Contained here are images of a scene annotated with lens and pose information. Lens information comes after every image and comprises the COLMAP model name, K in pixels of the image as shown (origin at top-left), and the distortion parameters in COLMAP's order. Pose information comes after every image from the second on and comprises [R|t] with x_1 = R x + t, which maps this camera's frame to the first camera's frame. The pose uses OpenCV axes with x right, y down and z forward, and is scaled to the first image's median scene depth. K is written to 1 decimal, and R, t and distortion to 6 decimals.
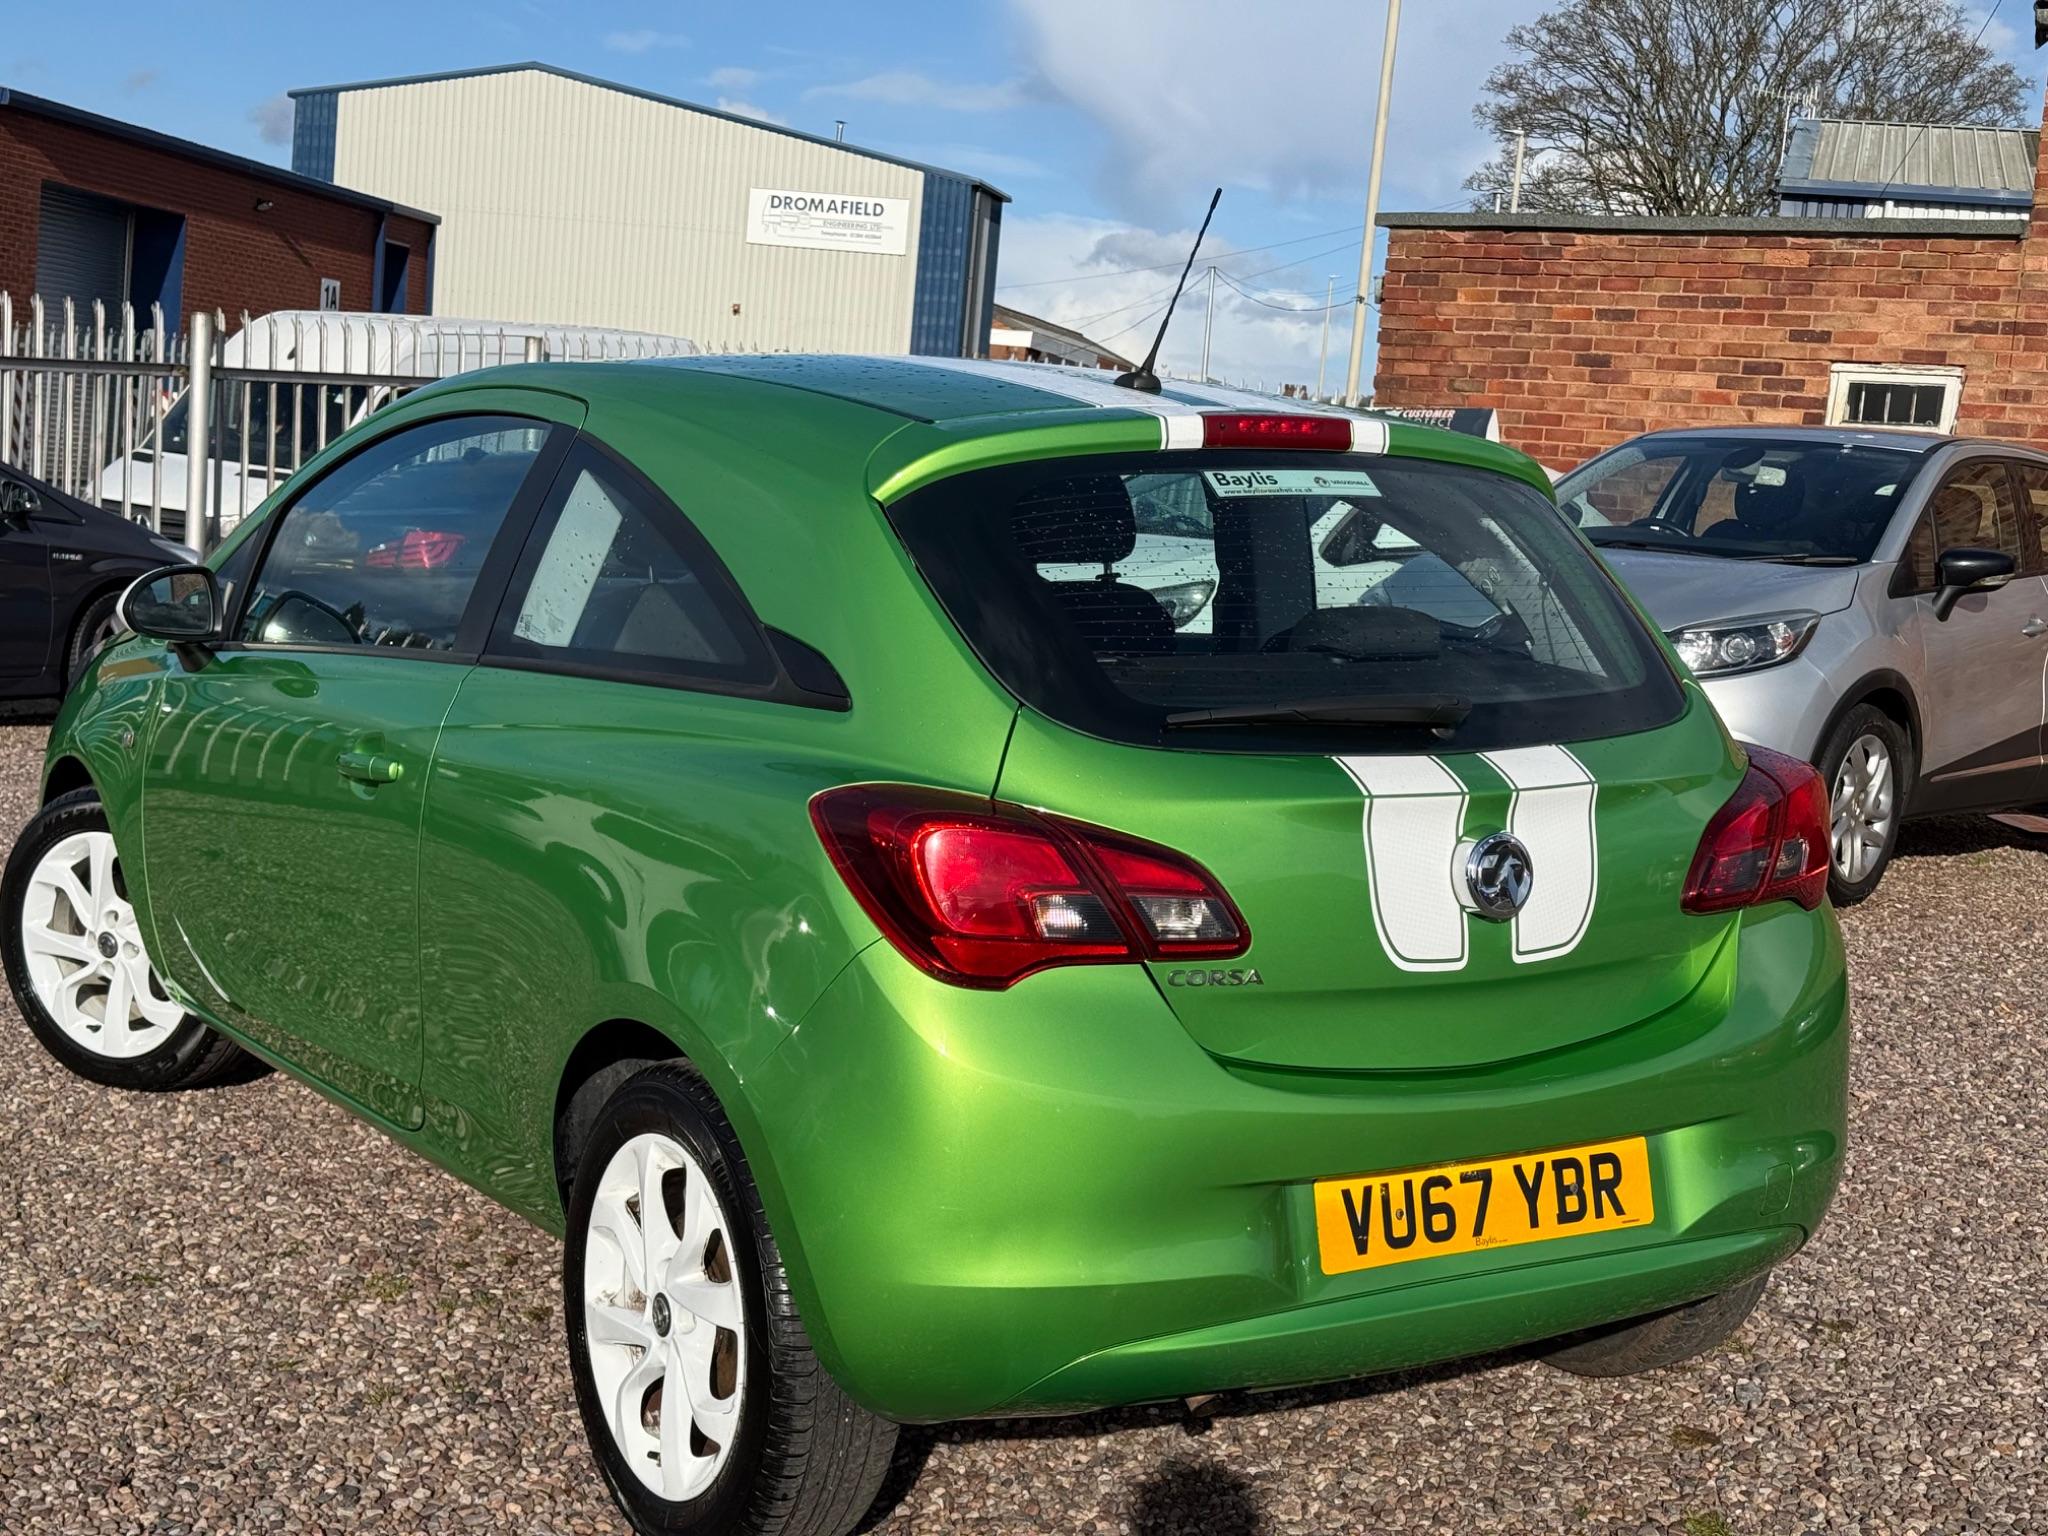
lens RADIAL K [[2855.5, 0, 1009.8], [0, 2855.5, 760.5], [0, 0, 1]] dist [0.121978, 0.000000]
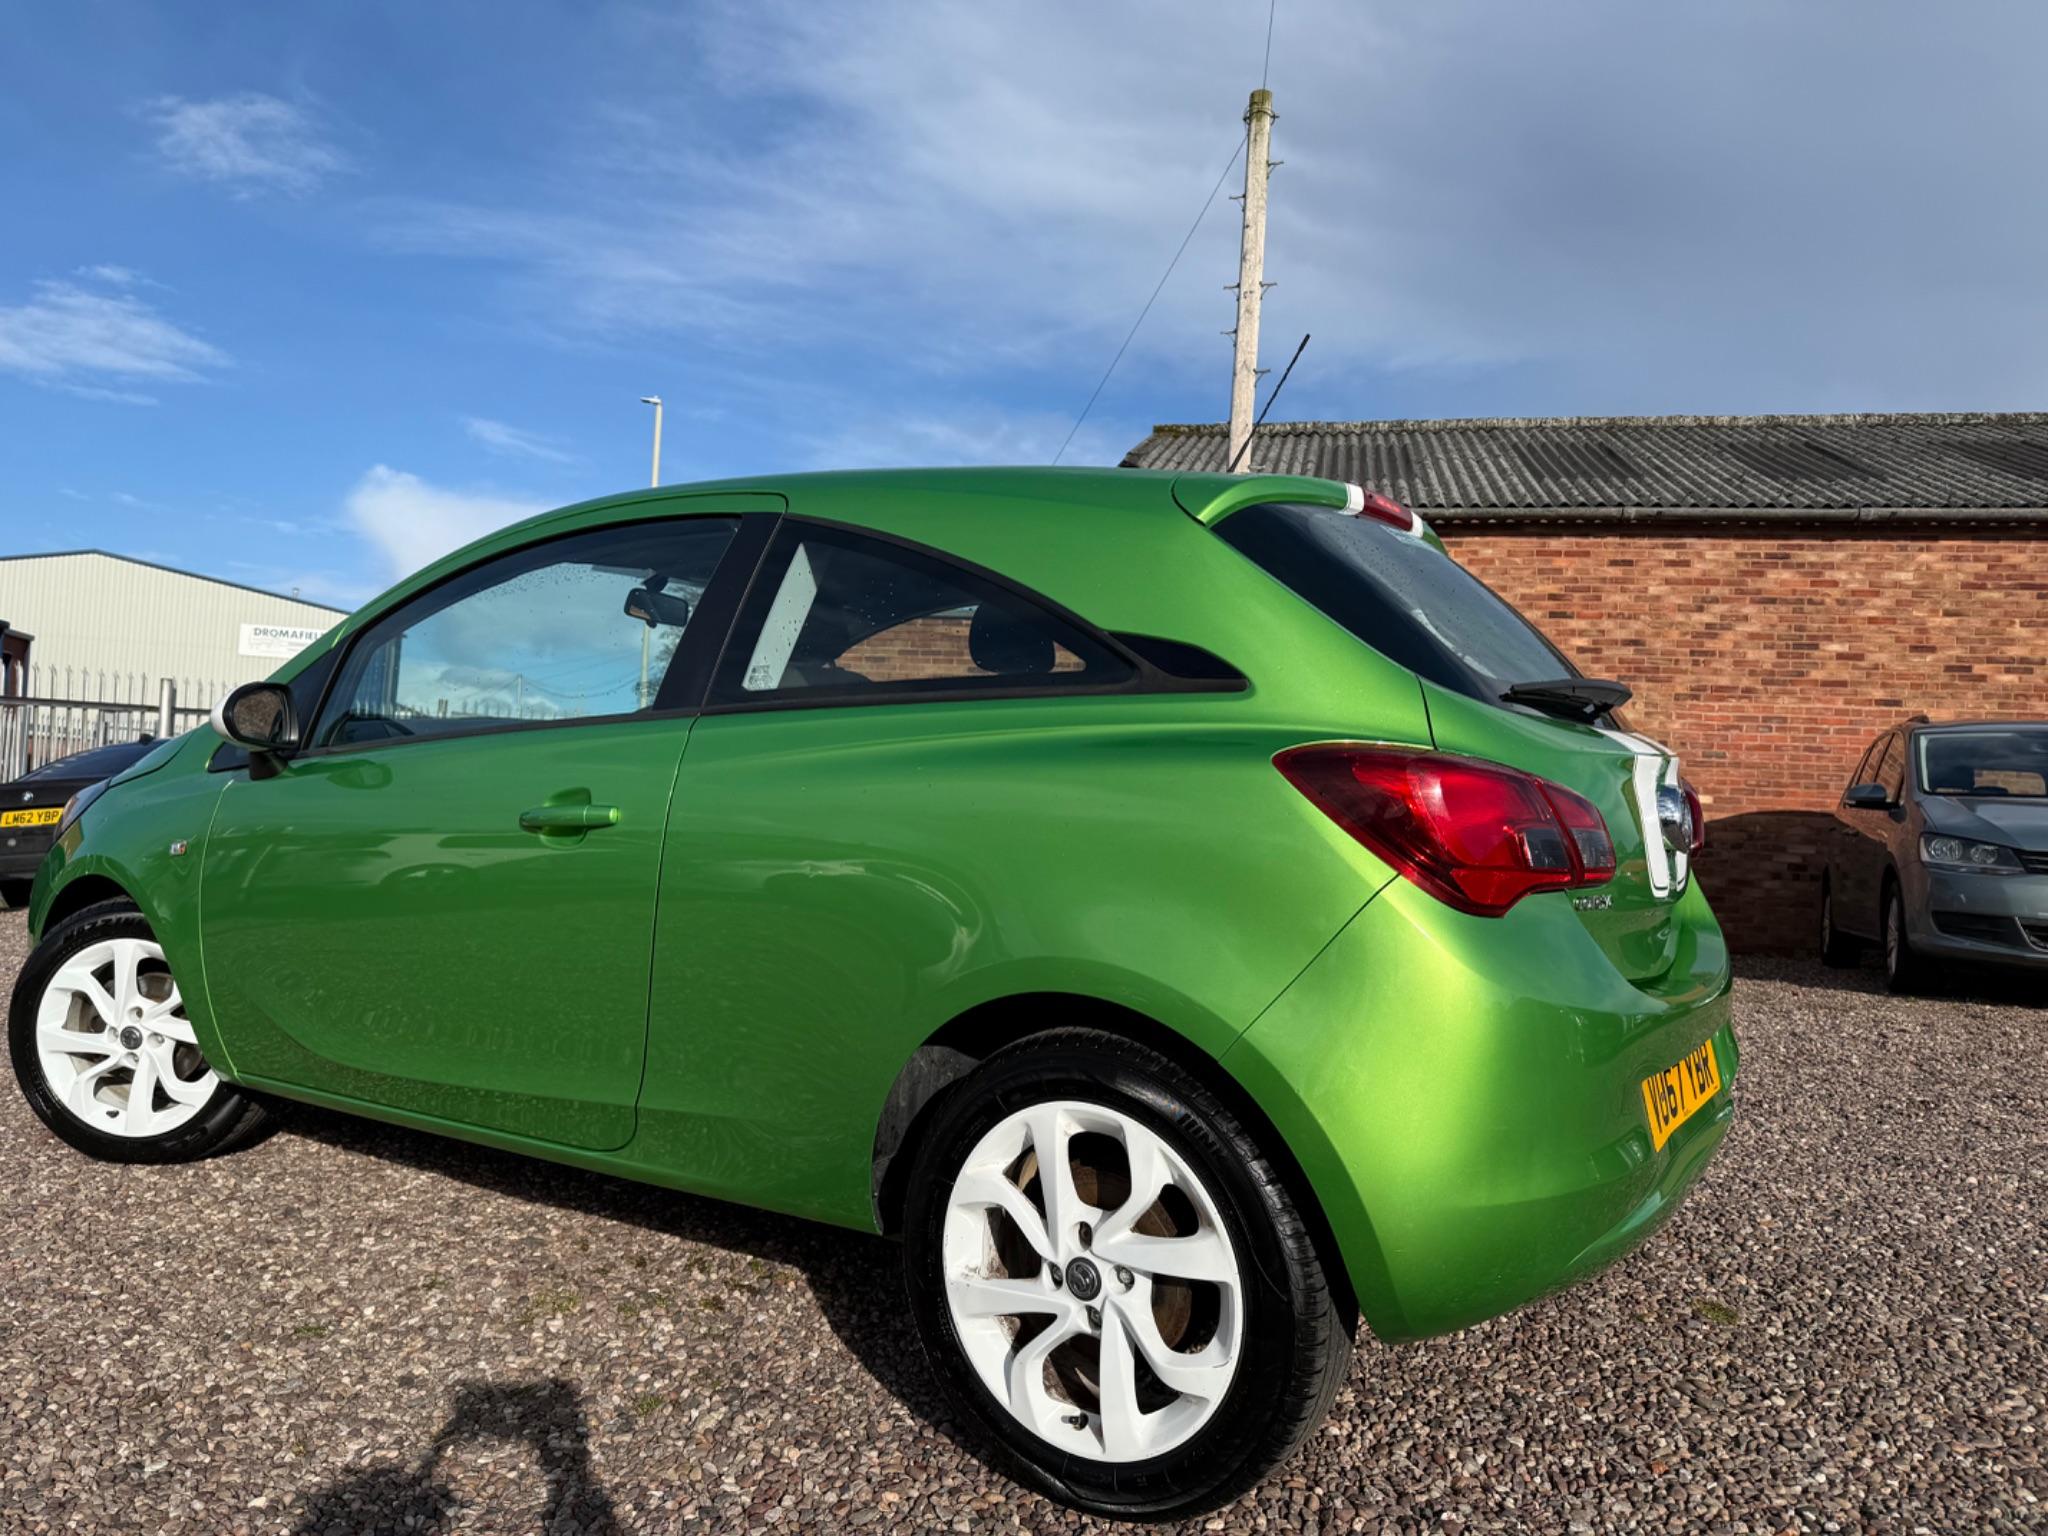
lens RADIAL K [[1454.8, 0, 1015.4], [0, 1454.8, 765.8], [0, 0, 1]] dist [0.004790, -0.001774]
pose [[0.914115, -0.019418, 0.404990, -0.298454], [0.065795, 0.992718, -0.100909, 0.050967], [-0.400082, 0.118889, 0.908735, 0.432213]]
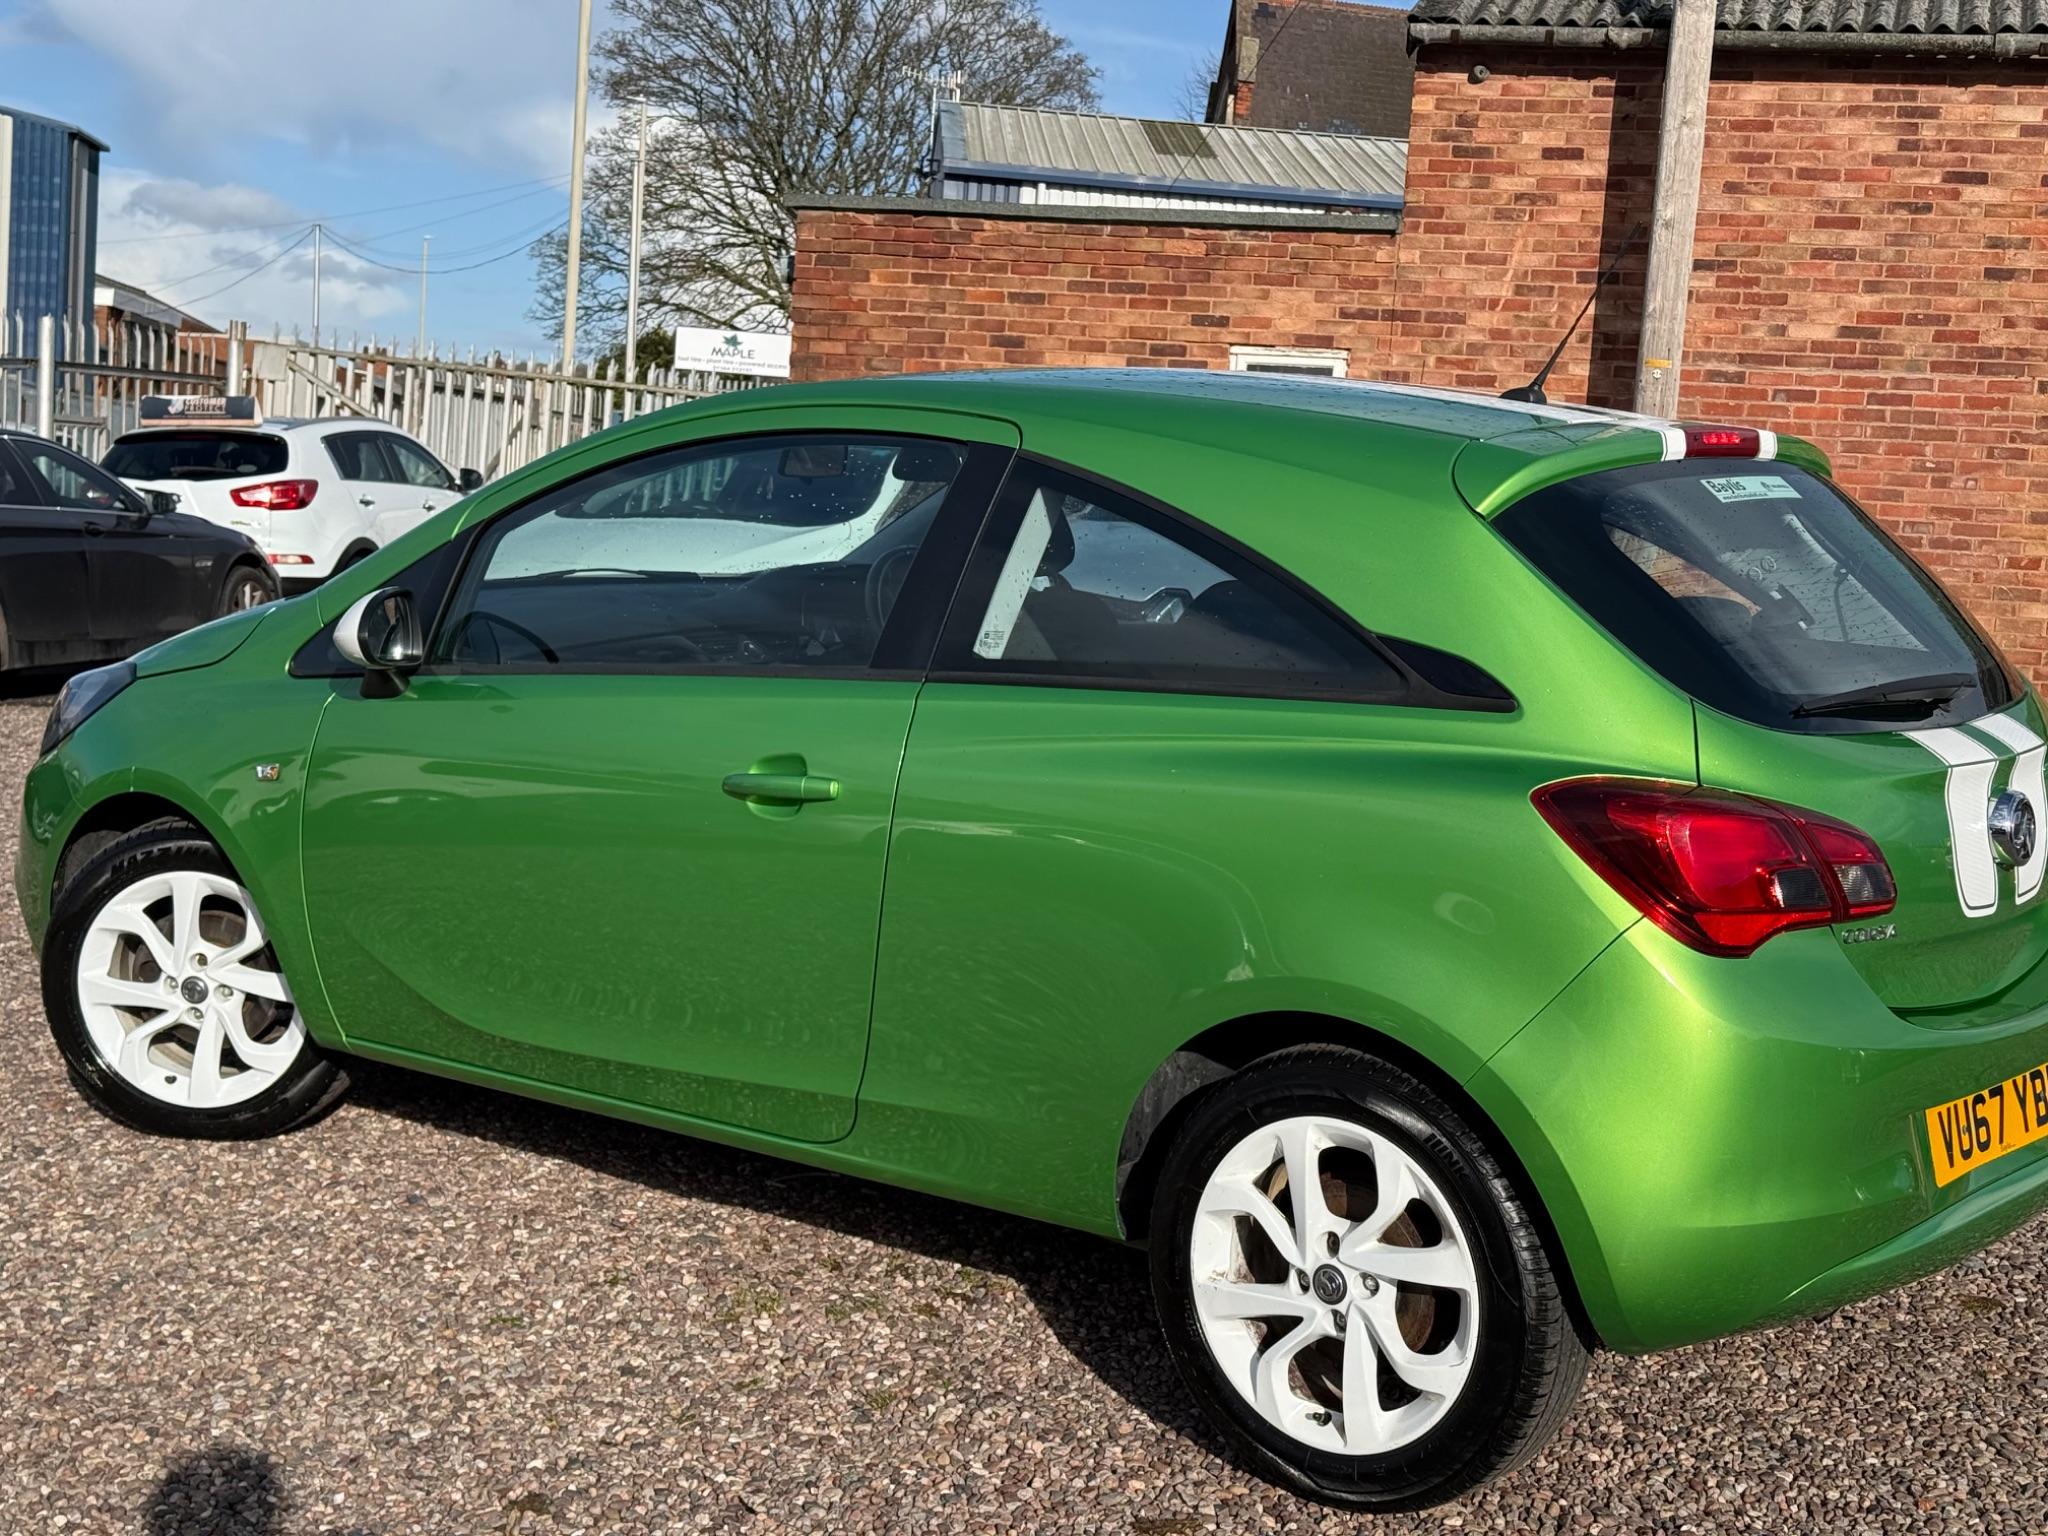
lens RADIAL K [[2855.5, 0, 1034.4], [0, 2855.5, 788.7], [0, 0, 1]] dist [0.121978, 0.000000]
pose [[0.944238, -0.052137, 0.325111, -0.475089], [0.044933, 0.998550, 0.029630, -0.023222], [-0.326185, -0.013370, 0.945211, 0.026677]]
